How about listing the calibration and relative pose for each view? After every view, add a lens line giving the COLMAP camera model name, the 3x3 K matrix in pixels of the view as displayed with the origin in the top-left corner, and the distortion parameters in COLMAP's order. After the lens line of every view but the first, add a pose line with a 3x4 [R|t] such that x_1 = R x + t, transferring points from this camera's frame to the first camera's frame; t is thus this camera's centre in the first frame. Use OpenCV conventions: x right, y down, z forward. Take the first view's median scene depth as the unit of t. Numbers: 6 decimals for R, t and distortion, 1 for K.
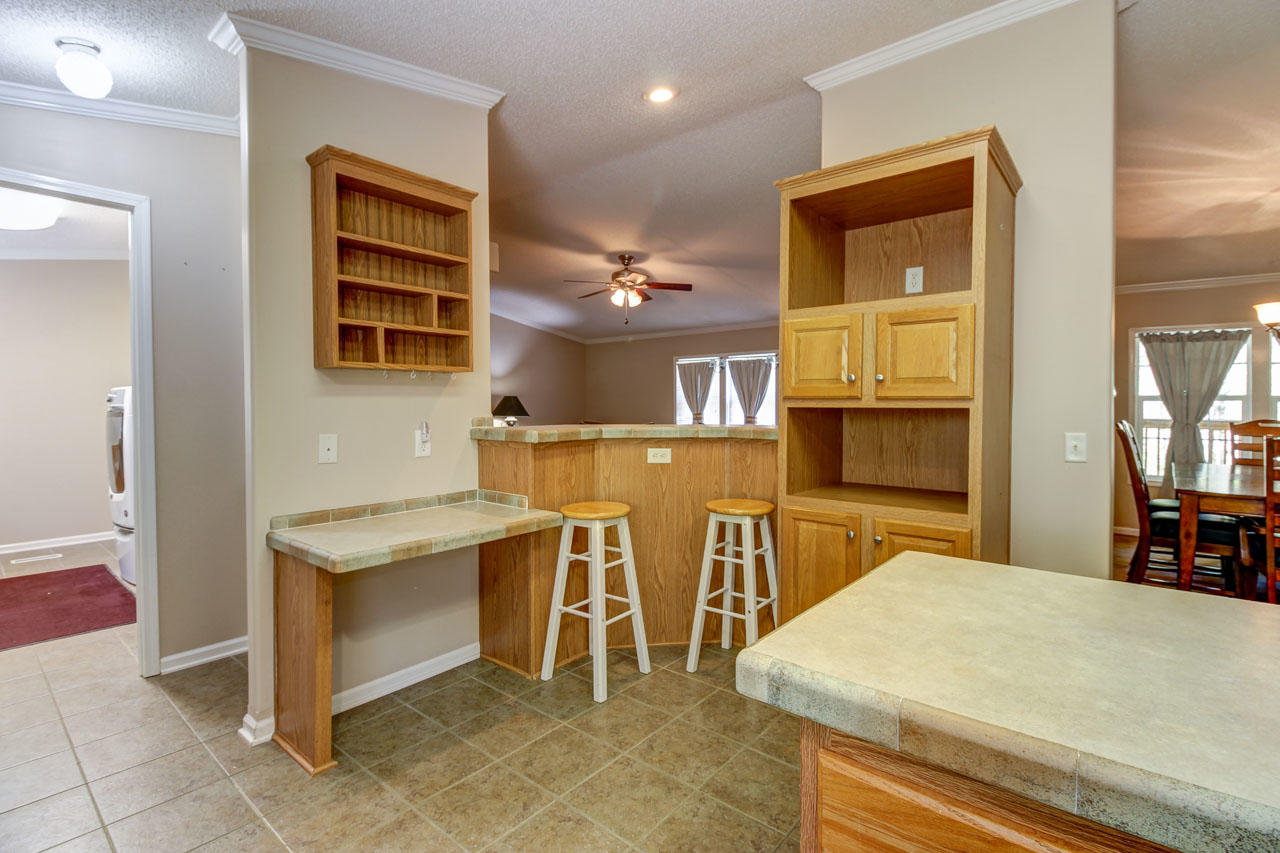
lens RADIAL K [[584.7, 0, 645.3], [0, 584.7, 415.8], [0, 0, 1]] dist [0.022383, -0.015864]
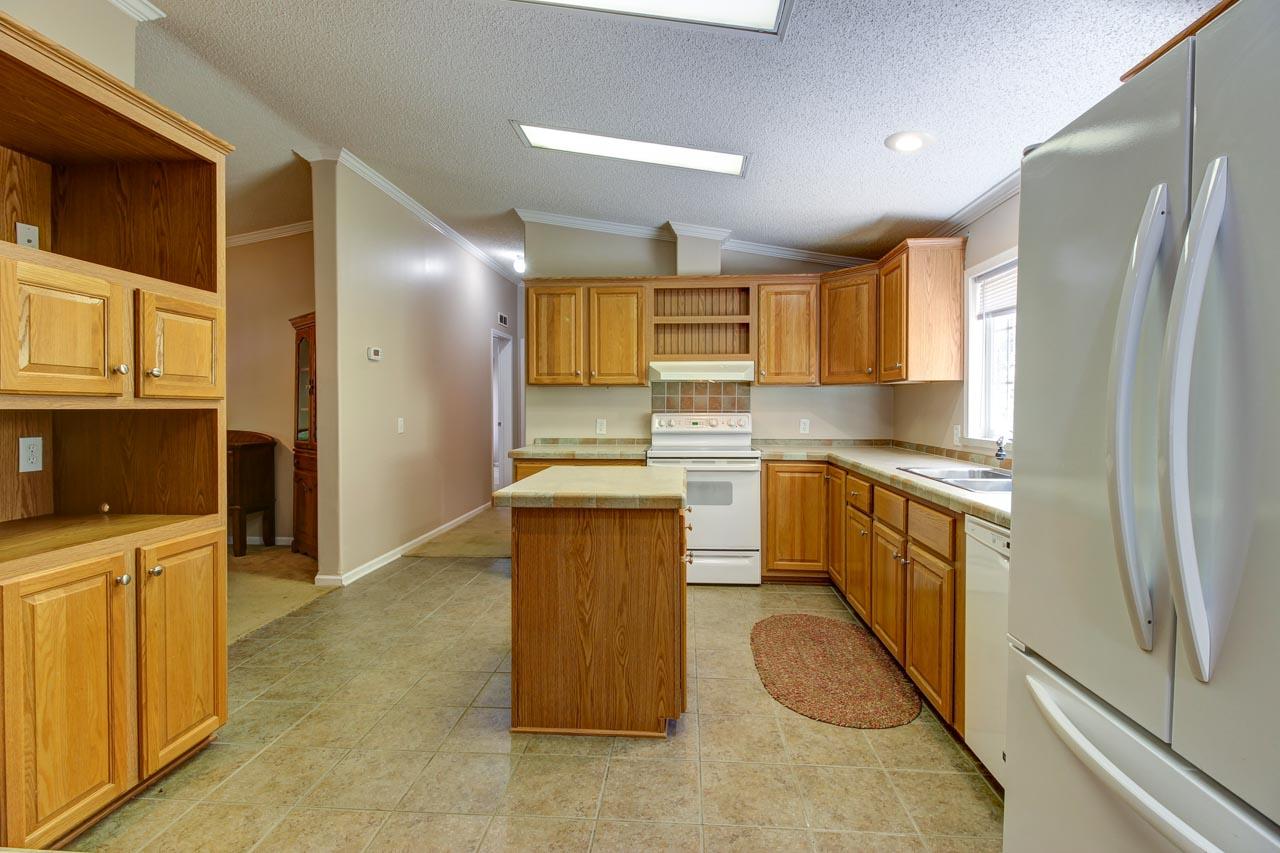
lens RADIAL K [[584.7, 0, 645.3], [0, 584.7, 415.8], [0, 0, 1]] dist [0.022383, -0.015864]
pose [[-0.580864, -0.012144, 0.813910, -0.607354], [0.019928, 0.999377, 0.029134, -0.012868], [-0.813757, 0.033143, -0.580260, 0.842451]]
